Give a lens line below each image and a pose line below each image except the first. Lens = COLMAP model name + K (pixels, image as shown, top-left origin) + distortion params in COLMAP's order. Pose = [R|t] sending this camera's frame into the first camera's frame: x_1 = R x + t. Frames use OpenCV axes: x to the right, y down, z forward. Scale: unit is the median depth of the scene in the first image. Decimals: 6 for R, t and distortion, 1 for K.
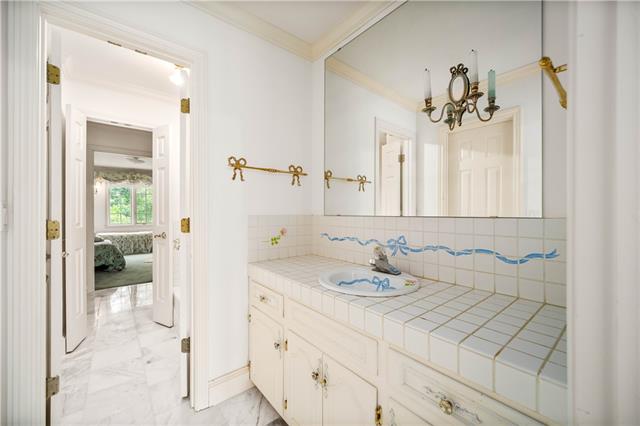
lens RADIAL K [[254.5, 0, 321.4], [0, 254.5, 211.6], [0, 0, 1]] dist [-0.000033, 0.000022]
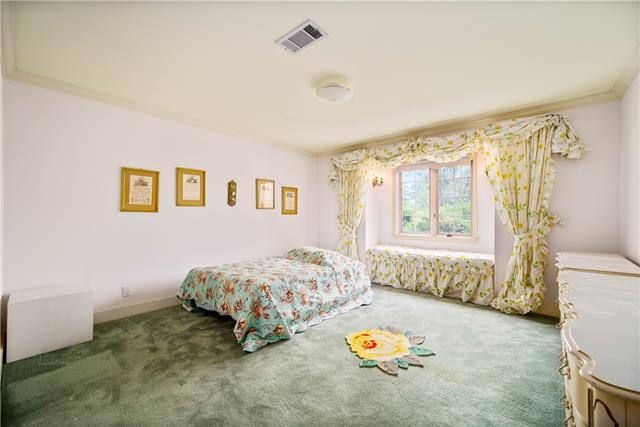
lens RADIAL K [[254.5, 0, 321.4], [0, 254.5, 212.1], [0, 0, 1]] dist [-0.000033, 0.000022]
pose [[0.162963, -0.006624, -0.986610, -0.150100], [0.001688, 0.999978, -0.006435, 0.001701], [0.986631, -0.000616, 0.162971, 0.436725]]
